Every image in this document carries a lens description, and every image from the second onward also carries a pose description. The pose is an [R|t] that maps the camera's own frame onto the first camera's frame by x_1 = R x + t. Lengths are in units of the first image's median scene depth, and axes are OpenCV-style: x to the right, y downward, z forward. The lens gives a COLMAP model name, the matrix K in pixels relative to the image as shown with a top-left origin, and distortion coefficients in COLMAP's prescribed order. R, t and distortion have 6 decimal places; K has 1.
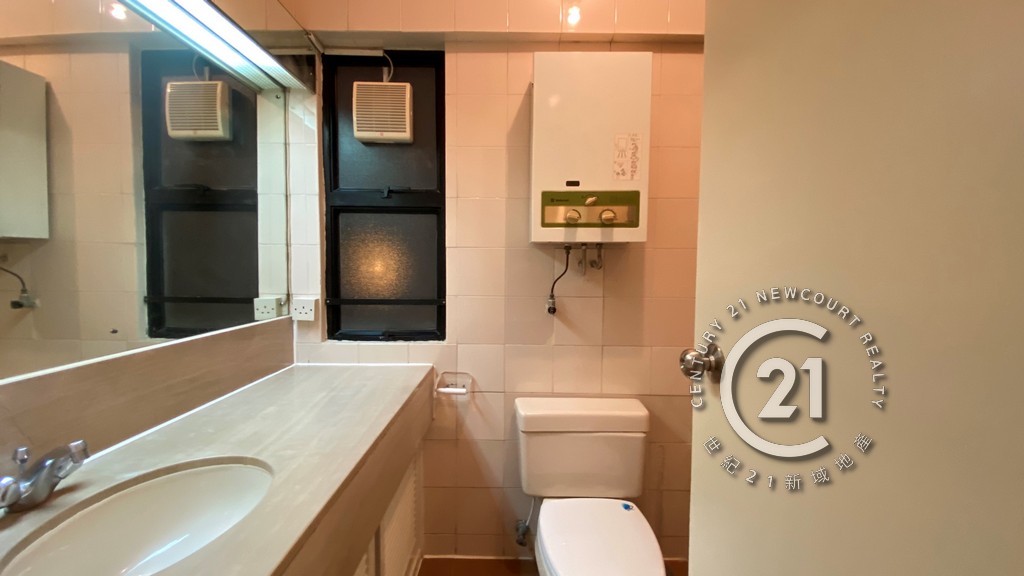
lens RADIAL K [[422.6, 0, 512.0], [0, 422.6, 288.0], [0, 0, 1]] dist [0.008265, -0.016043]
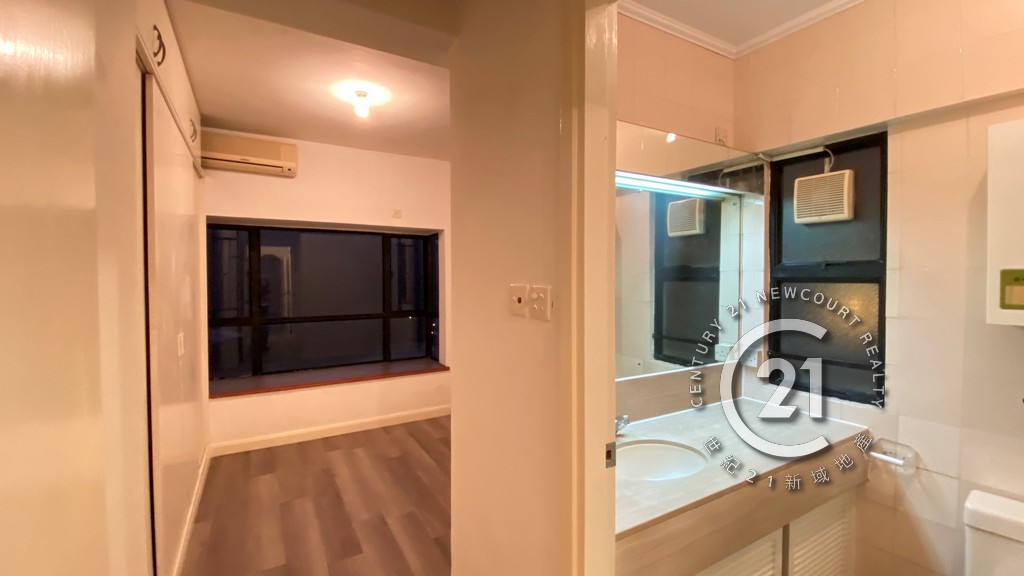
lens RADIAL K [[422.6, 0, 512.0], [0, 422.6, 288.0], [0, 0, 1]] dist [0.008265, -0.016043]
pose [[0.508420, 0.006437, -0.861085, 0.262551], [-0.045761, 0.998761, -0.019553, -0.105909], [0.859893, 0.049345, 0.508084, -0.312426]]
